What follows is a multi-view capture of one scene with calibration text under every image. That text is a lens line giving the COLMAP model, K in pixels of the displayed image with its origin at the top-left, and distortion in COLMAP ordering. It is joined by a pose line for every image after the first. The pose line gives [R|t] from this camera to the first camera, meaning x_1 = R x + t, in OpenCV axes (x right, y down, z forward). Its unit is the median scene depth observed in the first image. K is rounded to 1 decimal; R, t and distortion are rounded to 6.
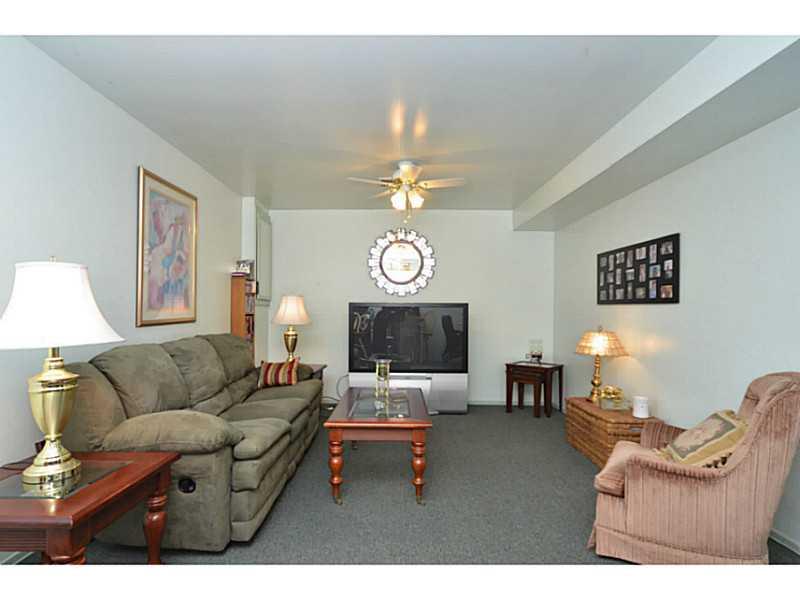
lens RADIAL K [[435.8, 0, 398.1], [0, 435.8, 308.9], [0, 0, 1]] dist [-0.005333, -0.000037]
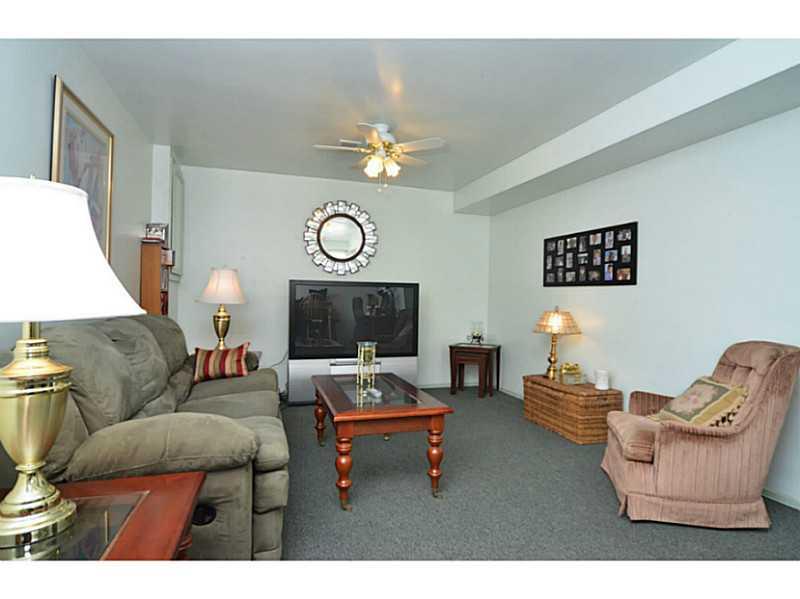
lens RADIAL K [[441.7, 0, 423.1], [0, 441.7, 296.8], [0, 0, 1]] dist [-0.023177, 0.001103]
pose [[0.942061, 0.011478, 0.335246, -0.203373], [-0.012875, 0.999915, 0.001946, 0.018702], [-0.335196, -0.006149, 0.942128, 0.101222]]
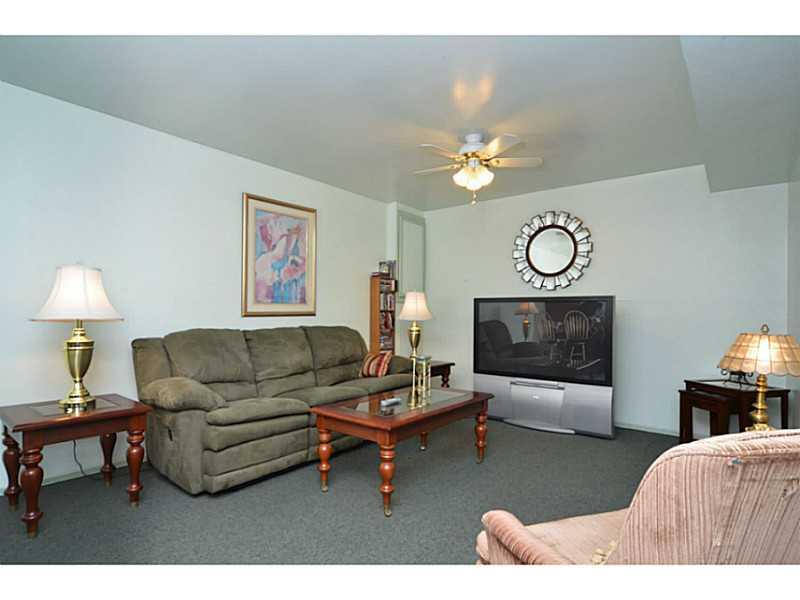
lens RADIAL K [[436.8, 0, 403.2], [0, 436.8, 302.3], [0, 0, 1]] dist [-0.030881, -0.000068]
pose [[0.788083, -0.014393, -0.615401, 0.444626], [-0.001941, 0.999664, -0.025865, 0.024479], [0.615566, 0.021578, 0.787790, 0.216637]]
